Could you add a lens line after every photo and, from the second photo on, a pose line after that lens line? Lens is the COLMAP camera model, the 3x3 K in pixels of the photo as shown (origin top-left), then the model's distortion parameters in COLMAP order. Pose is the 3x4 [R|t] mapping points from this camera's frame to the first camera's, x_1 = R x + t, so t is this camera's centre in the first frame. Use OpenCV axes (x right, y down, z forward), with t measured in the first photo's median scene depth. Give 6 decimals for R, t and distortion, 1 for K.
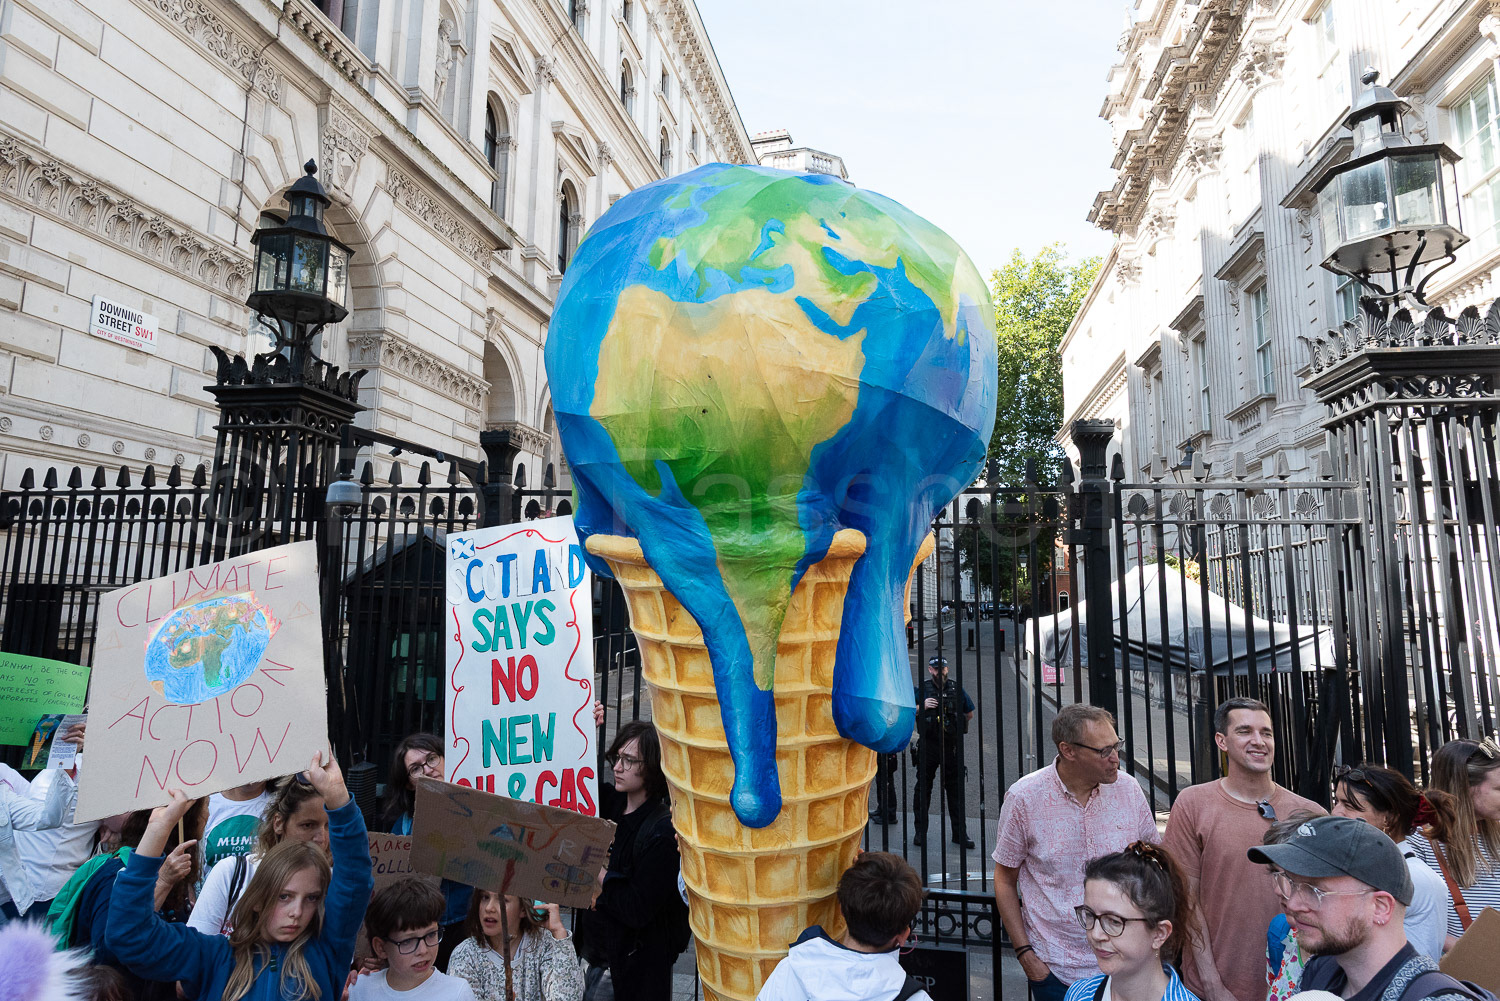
lens RADIAL K [[850.0, 0, 737.0], [0, 850.0, 485.5], [0, 0, 1]] dist [-0.004702, -0.001681]
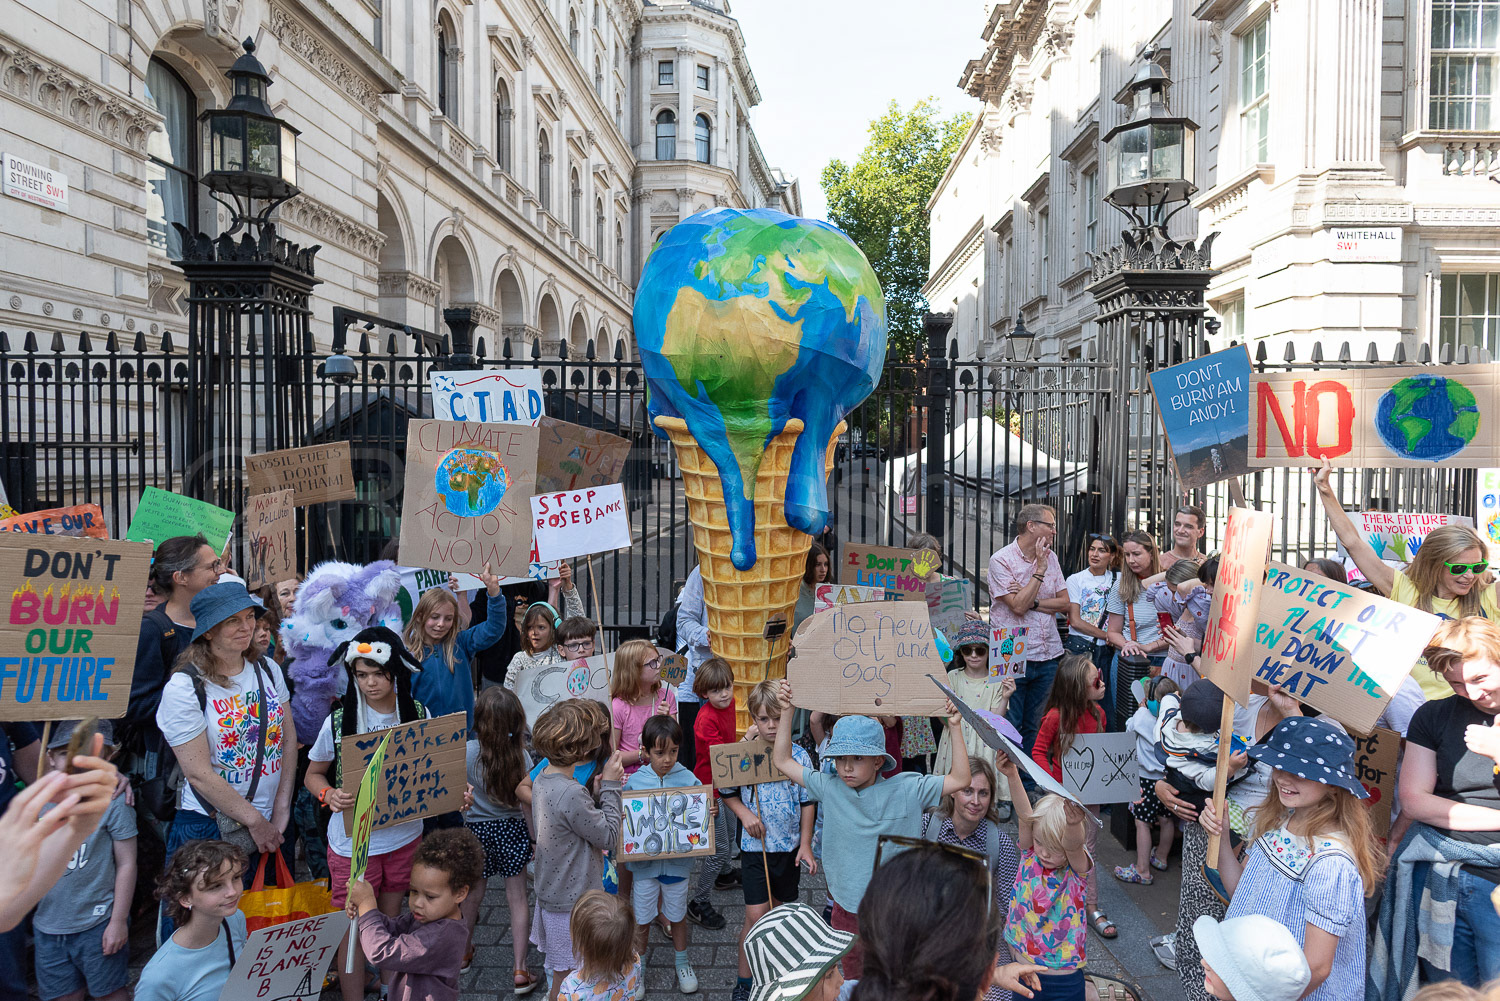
lens RADIAL K [[850.0, 0, 782.5], [0, 850.0, 480.4], [0, 0, 1]] dist [-0.004702, -0.001681]
pose [[0.980109, -0.019342, 0.197516, -0.054318], [-0.015798, 0.984477, 0.174801, -0.028365], [-0.197831, -0.174445, 0.964589, -0.171874]]
